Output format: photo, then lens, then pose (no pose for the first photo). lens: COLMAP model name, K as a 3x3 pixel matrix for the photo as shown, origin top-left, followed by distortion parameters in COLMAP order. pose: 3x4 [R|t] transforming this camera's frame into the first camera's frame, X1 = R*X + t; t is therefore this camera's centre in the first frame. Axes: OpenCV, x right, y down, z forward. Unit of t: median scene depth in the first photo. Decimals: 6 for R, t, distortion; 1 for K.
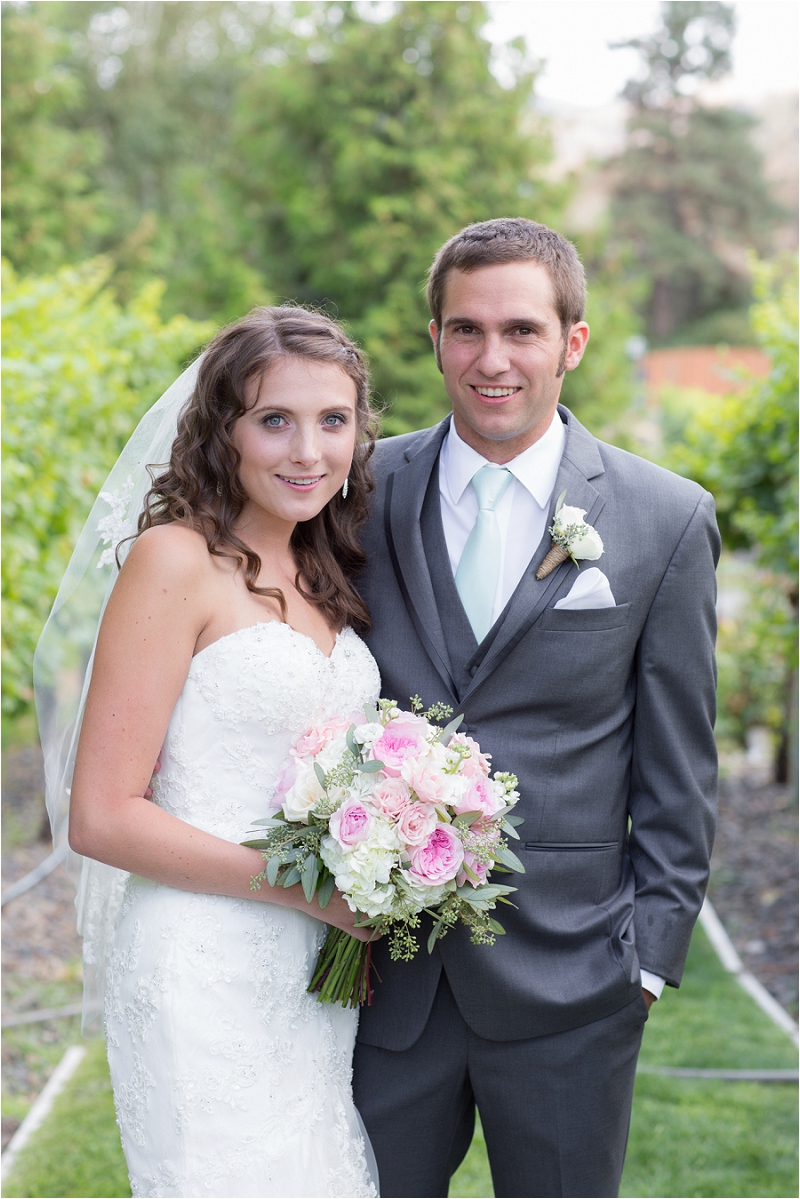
lens RADIAL K [[2970.1, 0, 400.0], [0, 2970.1, 599.5], [0, 0, 1]] dist [0.016424, -0.204154]
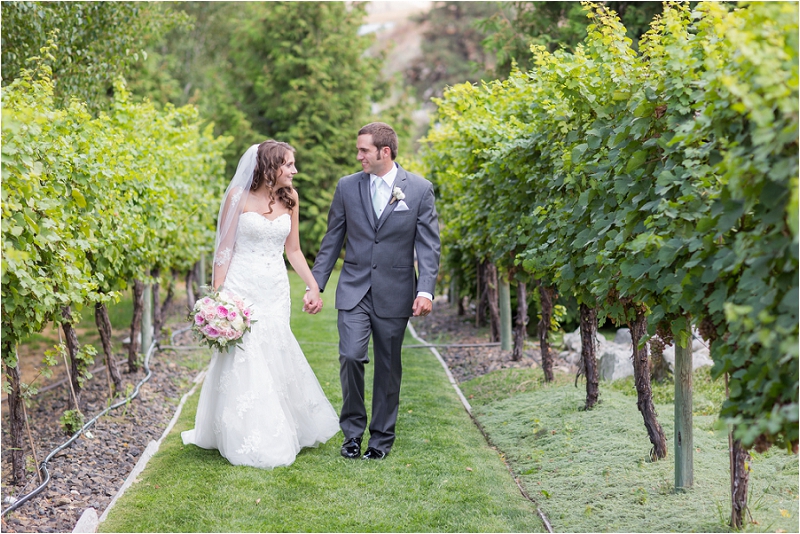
lens RADIAL K [[1981.7, 0, 400.0], [0, 1981.7, 267.0], [0, 0, 1]] dist [0.016424, -0.204154]
pose [[0.996564, -0.014838, 0.081484, -0.191273], [0.016194, 0.999741, -0.016008, 0.142696], [-0.081225, 0.017273, 0.996546, -2.038597]]
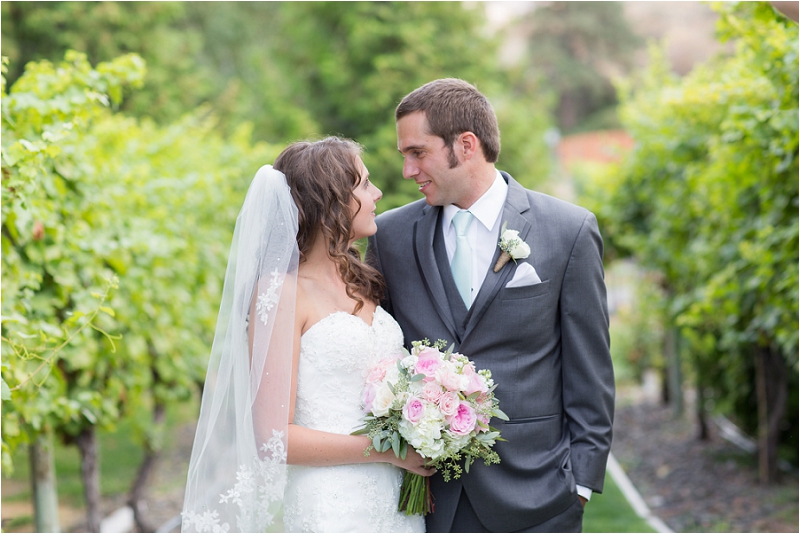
lens RADIAL K [[1981.7, 0, 400.0], [0, 1981.7, 267.0], [0, 0, 1]] dist [0.016424, -0.204154]
pose [[0.995150, -0.097771, 0.010865, -0.024066], [0.097948, 0.995043, -0.017183, 0.005047], [-0.009131, 0.018164, 0.999793, -0.185021]]
